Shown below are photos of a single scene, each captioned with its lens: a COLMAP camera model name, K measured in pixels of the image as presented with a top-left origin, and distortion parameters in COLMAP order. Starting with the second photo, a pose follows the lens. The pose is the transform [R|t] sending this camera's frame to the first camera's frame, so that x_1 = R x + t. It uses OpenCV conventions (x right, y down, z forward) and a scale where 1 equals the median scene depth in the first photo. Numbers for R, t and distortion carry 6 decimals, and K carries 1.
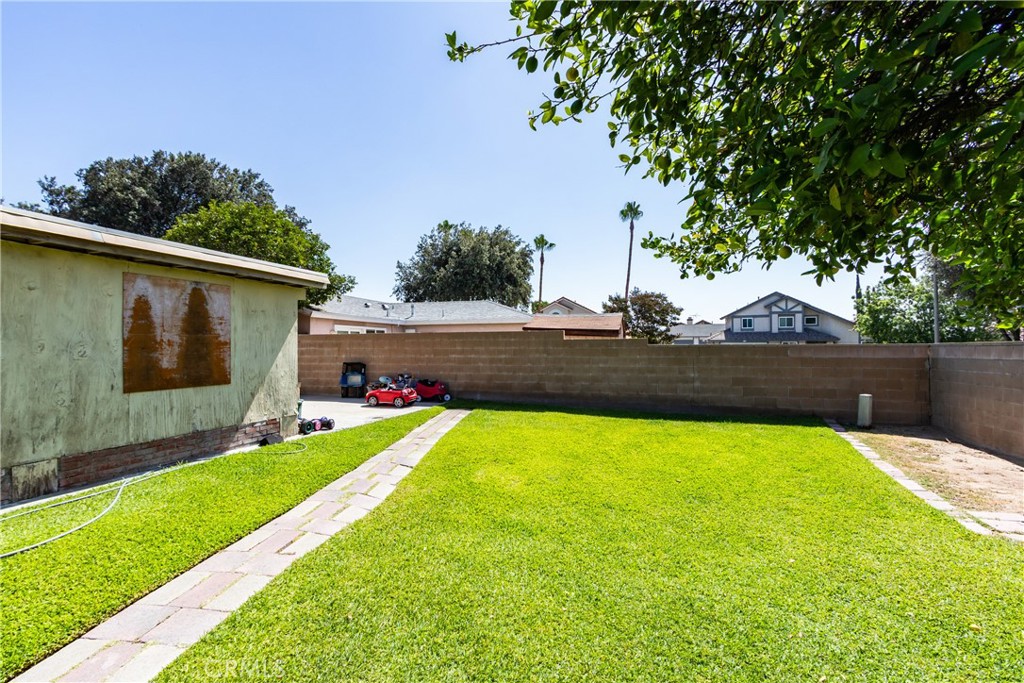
lens RADIAL K [[462.1, 0, 499.0], [0, 462.1, 343.7], [0, 0, 1]] dist [0.004009, -0.001262]
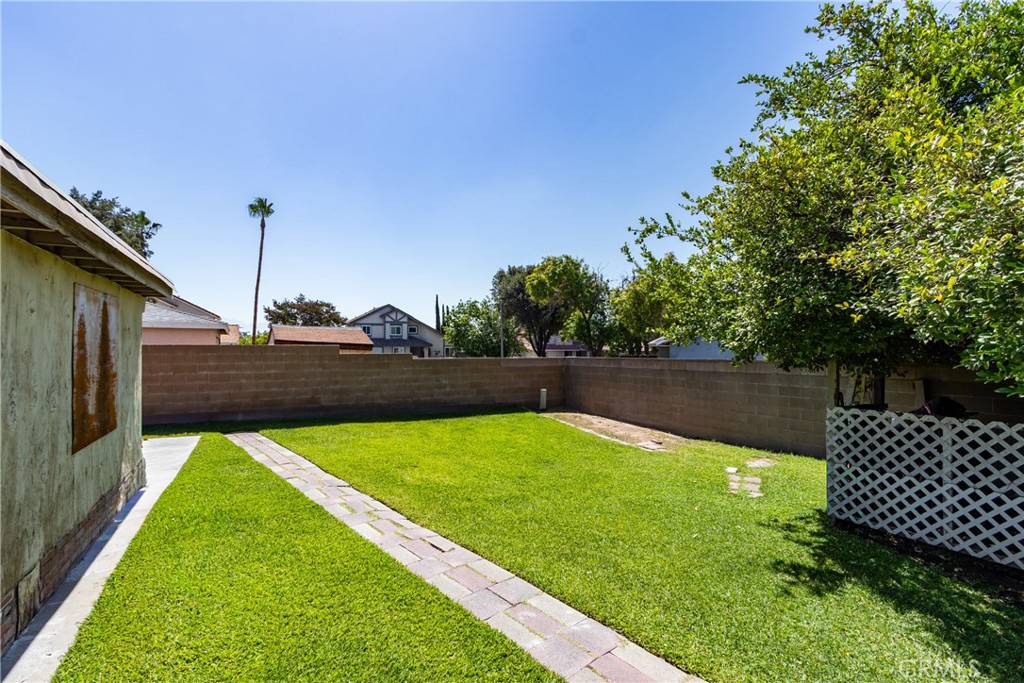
lens RADIAL K [[462.1, 0, 499.0], [0, 462.1, 343.7], [0, 0, 1]] dist [0.004009, -0.001262]
pose [[0.677538, 0.012565, 0.735381, -0.572407], [-0.009143, 0.999921, -0.008662, -0.039136], [-0.735431, -0.000855, 0.677599, 0.029864]]
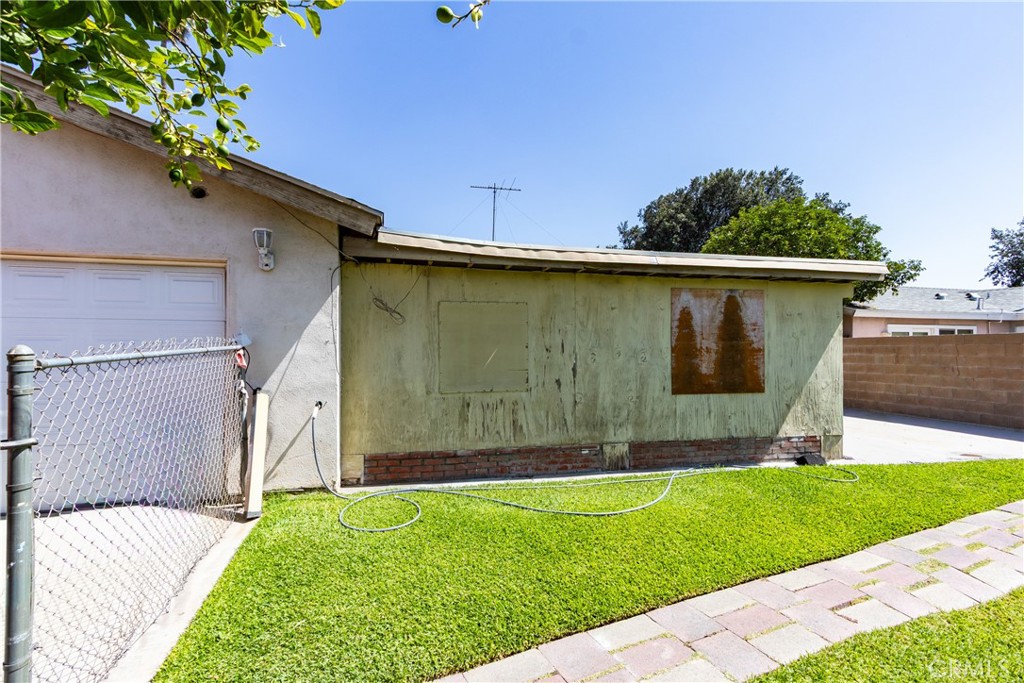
lens RADIAL K [[462.1, 0, 499.0], [0, 462.1, 343.7], [0, 0, 1]] dist [0.004009, -0.001262]
pose [[0.511738, -0.006753, -0.859115, -0.032420], [0.000375, 0.999971, -0.007637, -0.005540], [0.859142, 0.003586, 0.511726, 0.033191]]
